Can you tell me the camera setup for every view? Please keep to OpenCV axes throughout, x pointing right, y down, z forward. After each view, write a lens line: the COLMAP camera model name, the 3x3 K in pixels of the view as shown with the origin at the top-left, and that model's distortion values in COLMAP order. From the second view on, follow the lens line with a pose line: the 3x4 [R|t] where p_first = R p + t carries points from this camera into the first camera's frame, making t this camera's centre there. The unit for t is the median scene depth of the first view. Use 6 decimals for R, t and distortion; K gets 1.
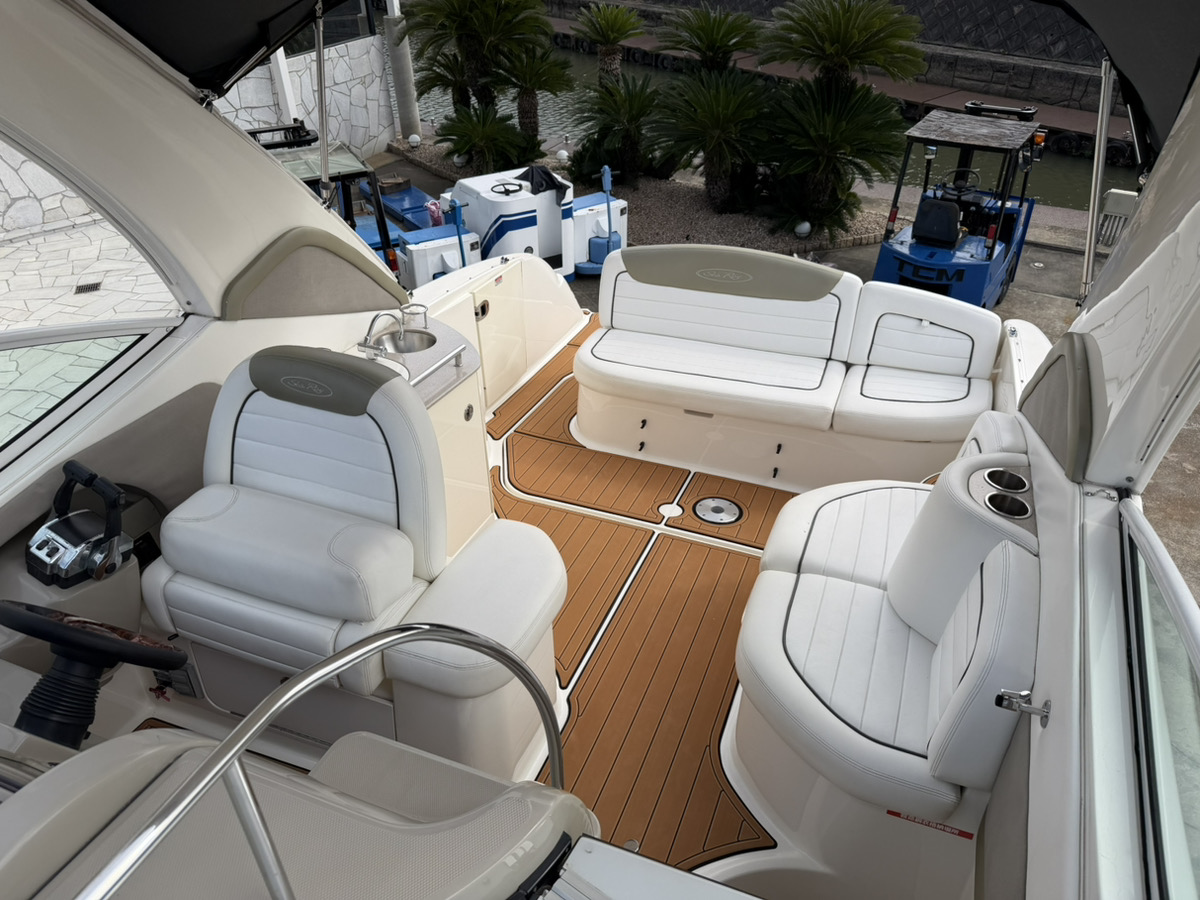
lens RADIAL K [[848.0, 0, 604.9], [0, 848.0, 444.1], [0, 0, 1]] dist [0.062216, -0.072973]
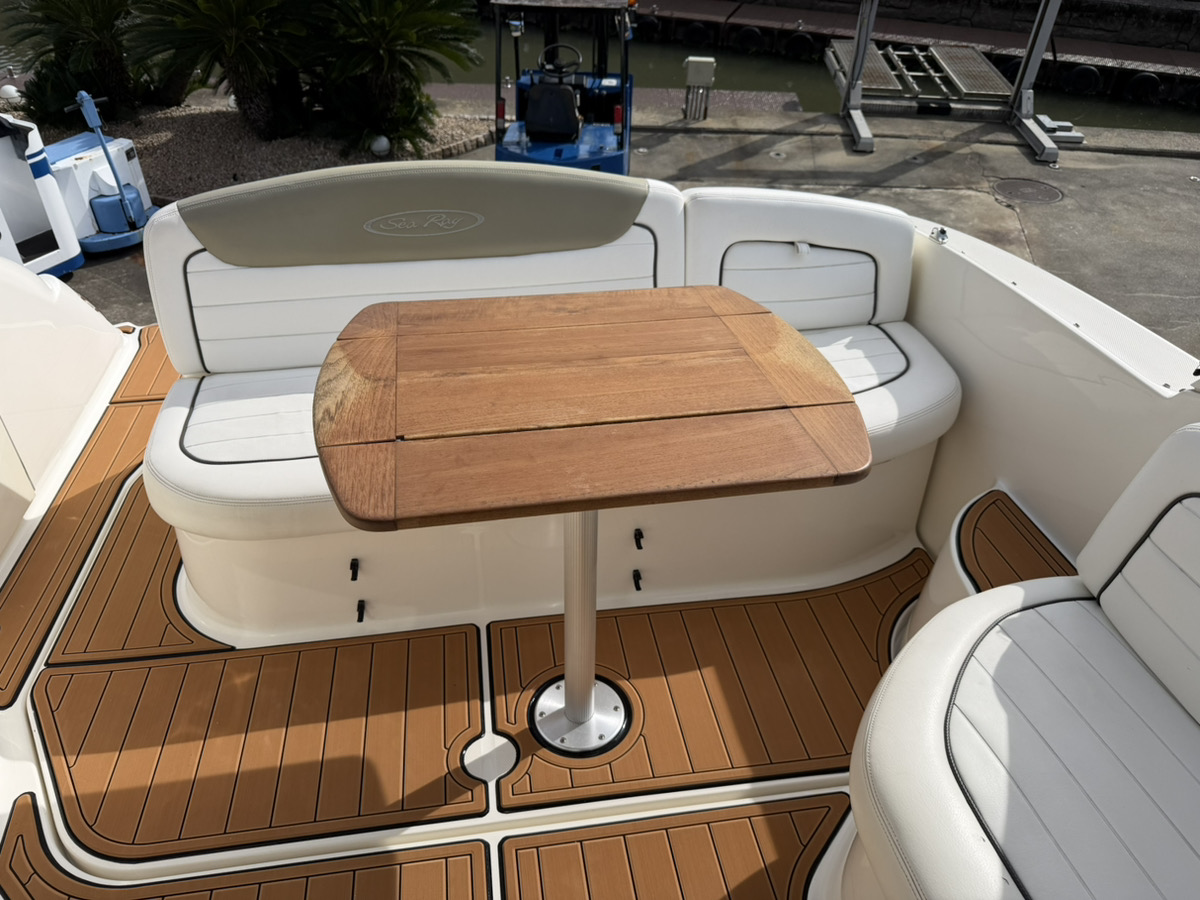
lens RADIAL K [[848.0, 0, 604.9], [0, 848.0, 444.1], [0, 0, 1]] dist [0.062216, -0.072973]
pose [[0.862840, -0.287910, 0.415470, -0.004155], [0.252338, 0.957532, 0.139495, -0.044832], [-0.437988, -0.015523, 0.898847, 0.190412]]
